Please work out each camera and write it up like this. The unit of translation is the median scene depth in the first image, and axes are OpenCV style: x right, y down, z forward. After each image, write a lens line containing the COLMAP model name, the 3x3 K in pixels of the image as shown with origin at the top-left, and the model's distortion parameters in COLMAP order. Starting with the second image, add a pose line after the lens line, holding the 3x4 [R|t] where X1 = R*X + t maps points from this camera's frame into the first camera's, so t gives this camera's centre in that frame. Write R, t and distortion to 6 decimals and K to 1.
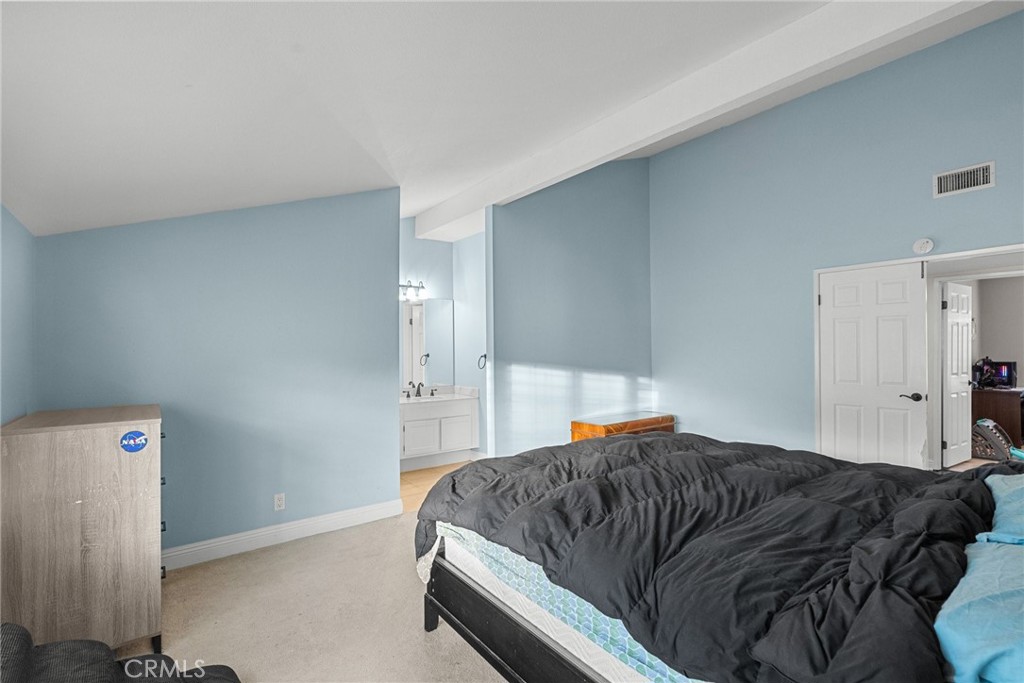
lens RADIAL K [[464.8, 0, 510.1], [0, 464.8, 348.7], [0, 0, 1]] dist [0.001374, 0.000669]
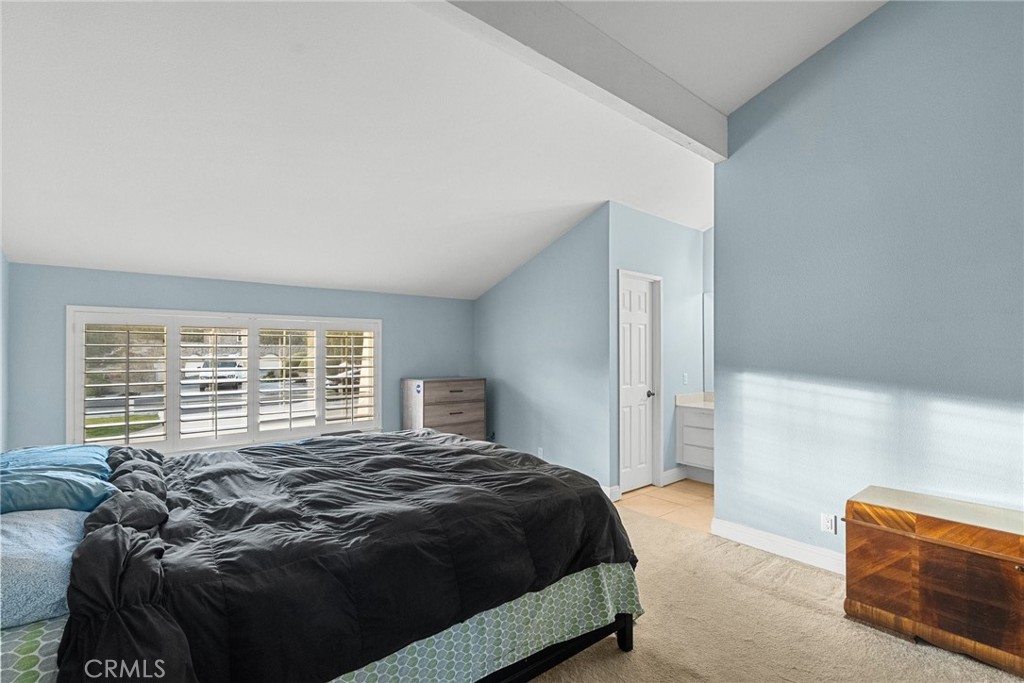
lens RADIAL K [[464.8, 0, 510.1], [0, 464.8, 348.7], [0, 0, 1]] dist [0.001374, 0.000669]
pose [[0.054755, 0.004547, -0.998489, 0.698747], [0.001787, 0.999988, 0.004651, -0.005849], [0.998498, -0.002039, 0.054746, 0.600990]]
